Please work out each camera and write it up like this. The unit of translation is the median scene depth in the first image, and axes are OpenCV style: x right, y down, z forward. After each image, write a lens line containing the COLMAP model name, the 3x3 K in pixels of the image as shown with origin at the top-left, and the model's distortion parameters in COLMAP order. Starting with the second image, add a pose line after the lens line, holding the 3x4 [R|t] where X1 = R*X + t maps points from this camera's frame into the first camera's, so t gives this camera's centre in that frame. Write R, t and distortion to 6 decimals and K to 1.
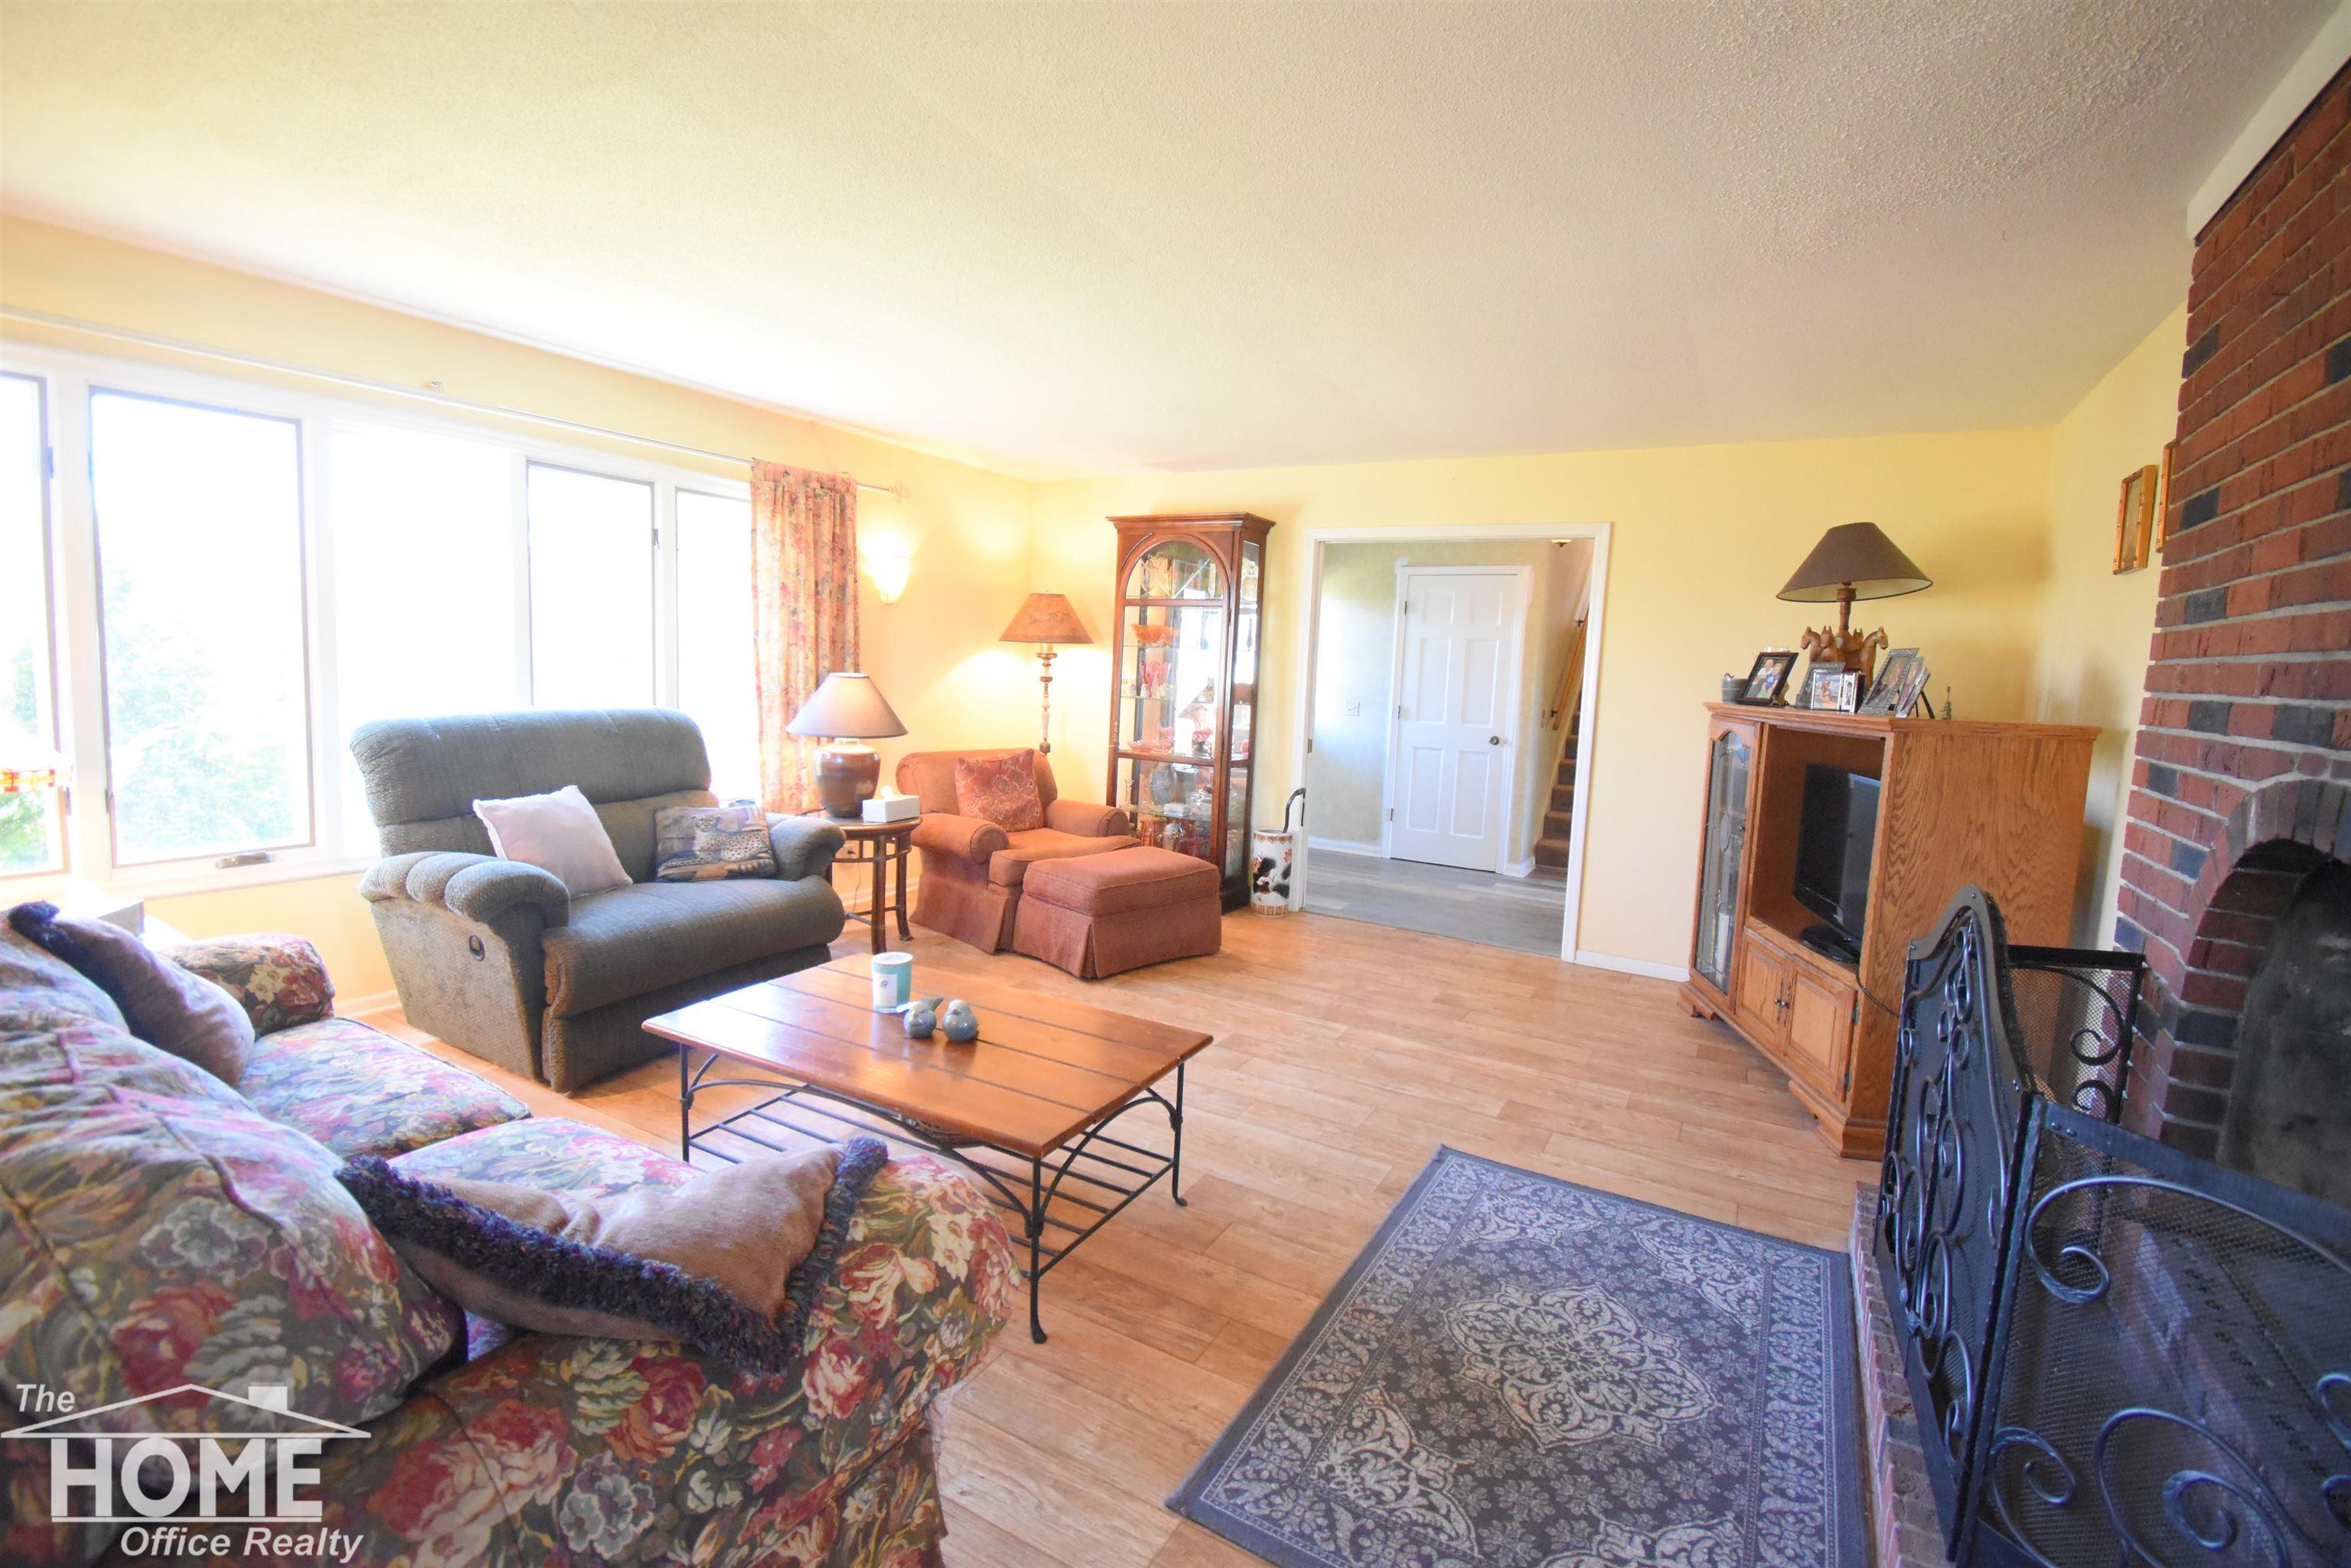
lens RADIAL K [[1070.4, 0, 1176.9], [0, 1070.4, 774.8], [0, 0, 1]] dist [-0.000083, -0.000003]
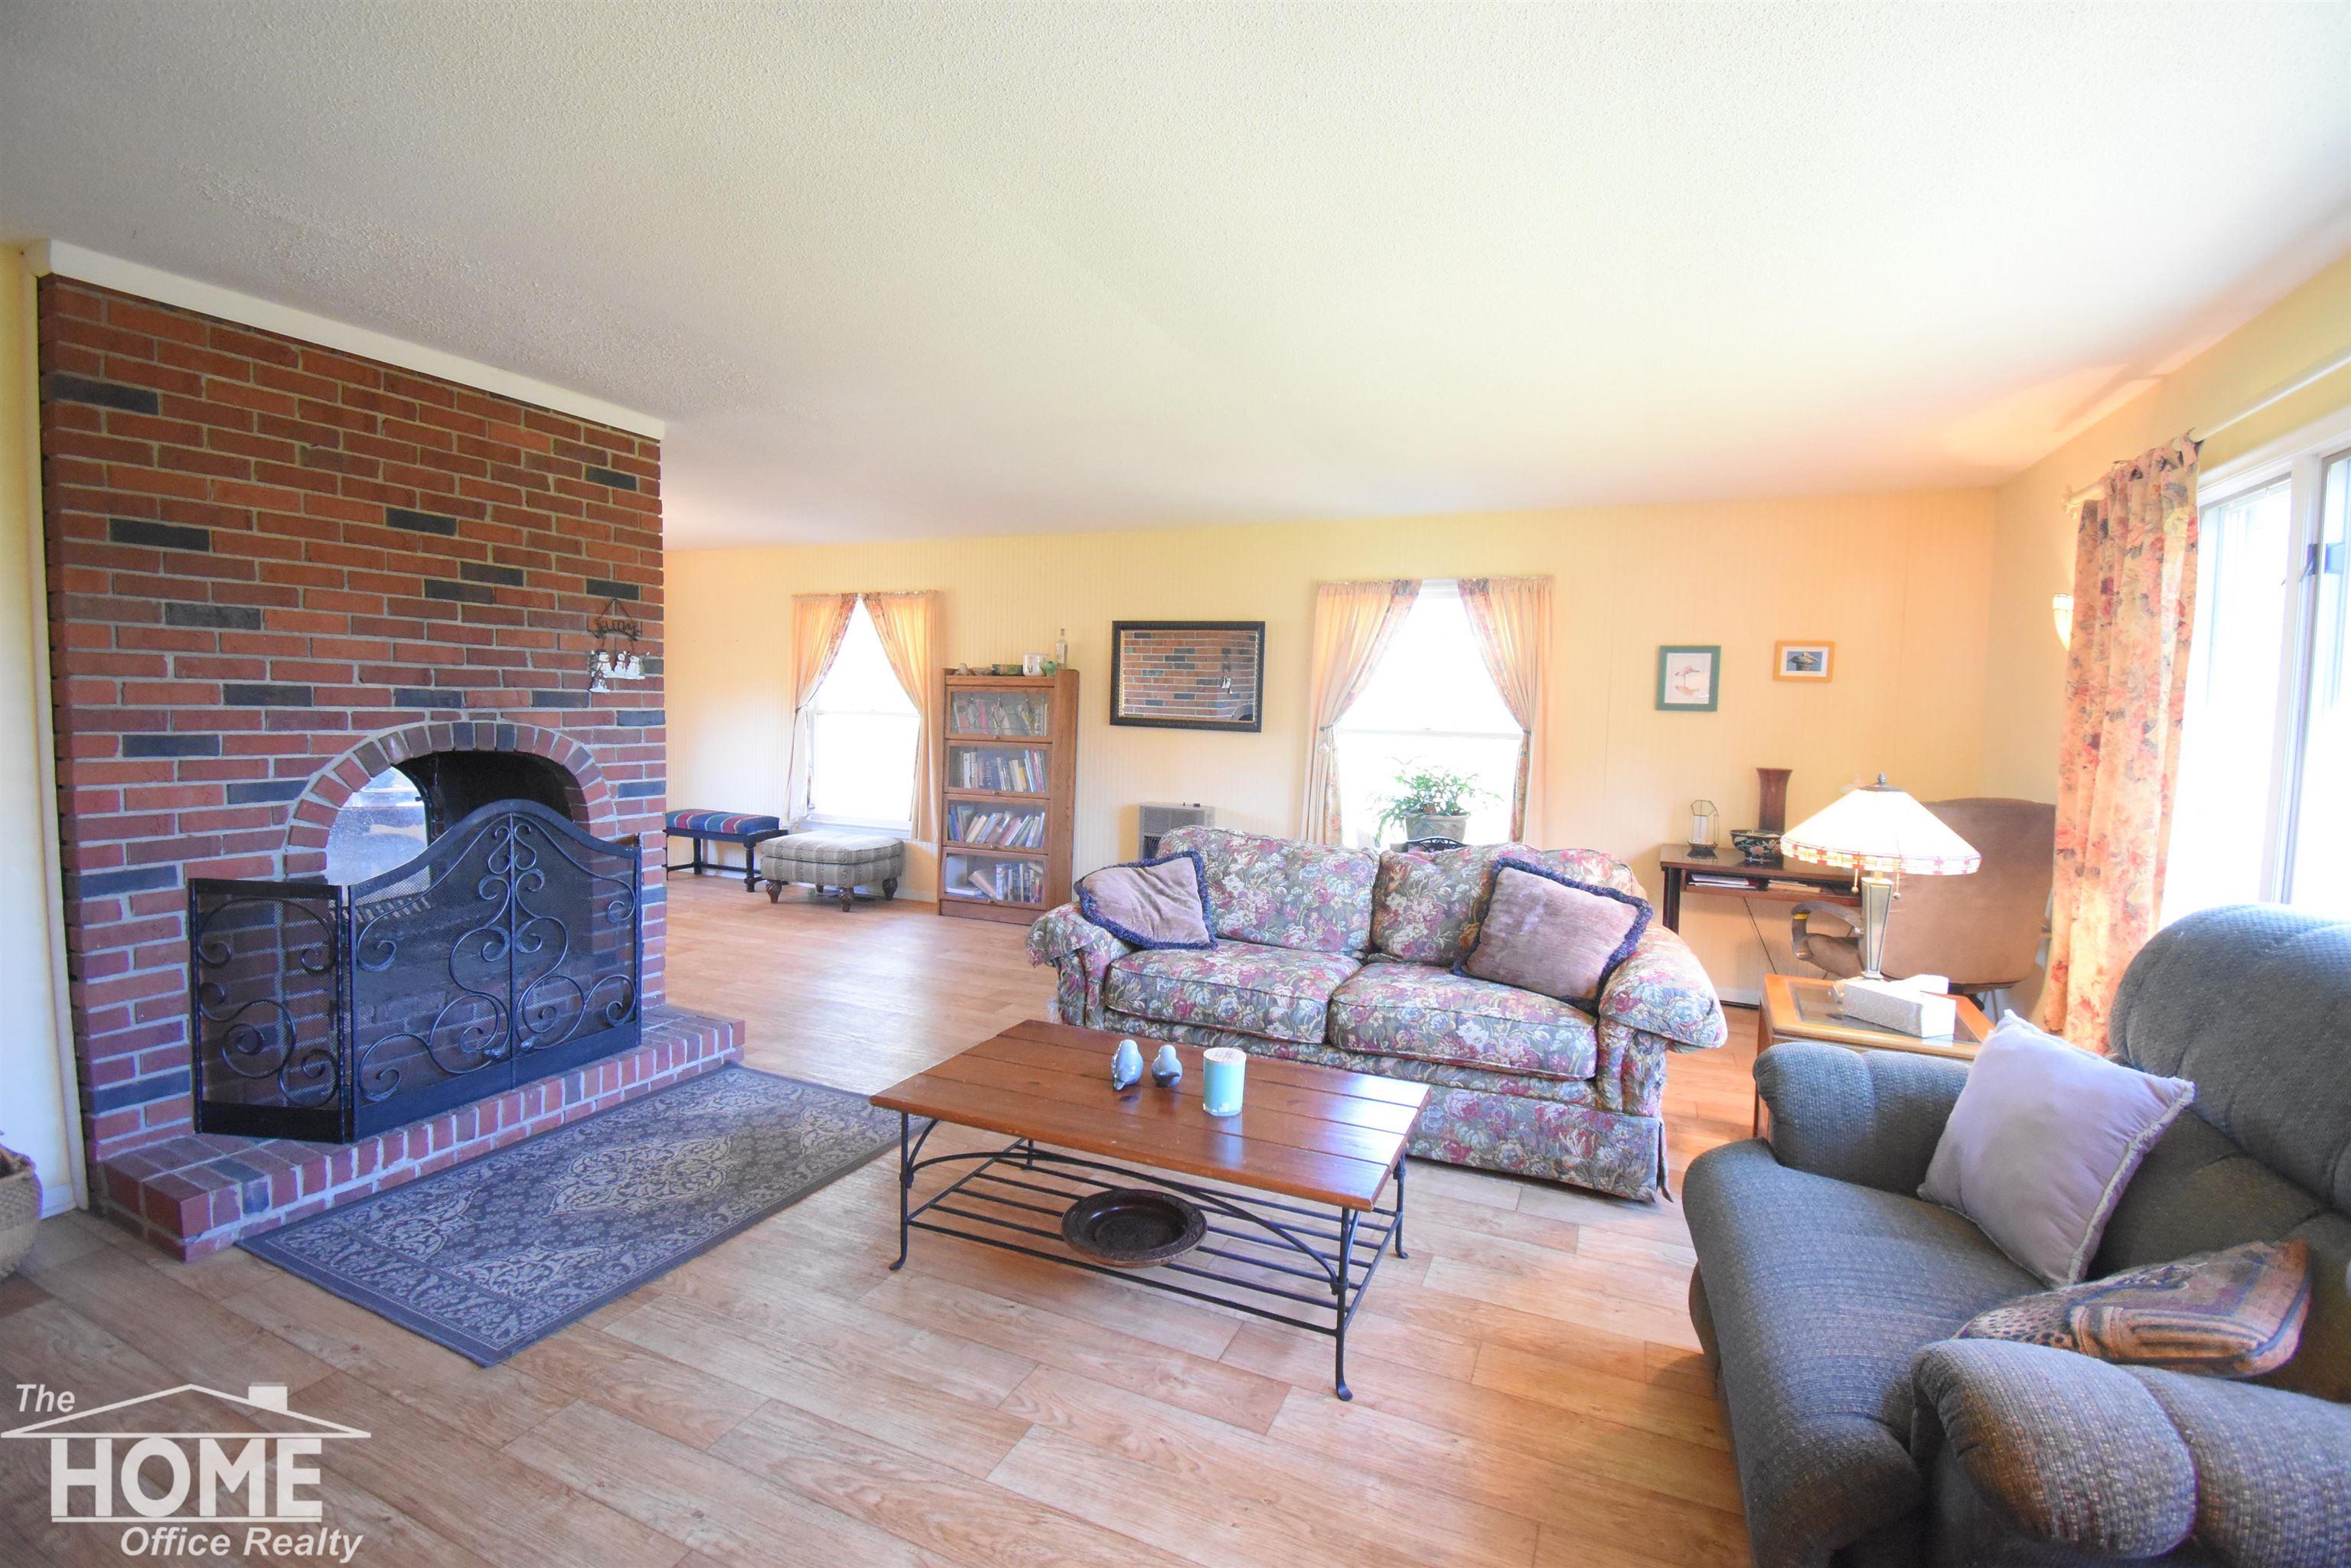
lens RADIAL K [[1070.4, 0, 1172.6], [0, 1070.4, 778.7], [0, 0, 1]] dist [-0.000083, -0.000003]
pose [[-0.993316, -0.058063, -0.099761, -0.129879], [-0.074372, 0.982901, 0.168448, -0.223882], [0.088275, 0.174741, -0.980649, 2.026799]]
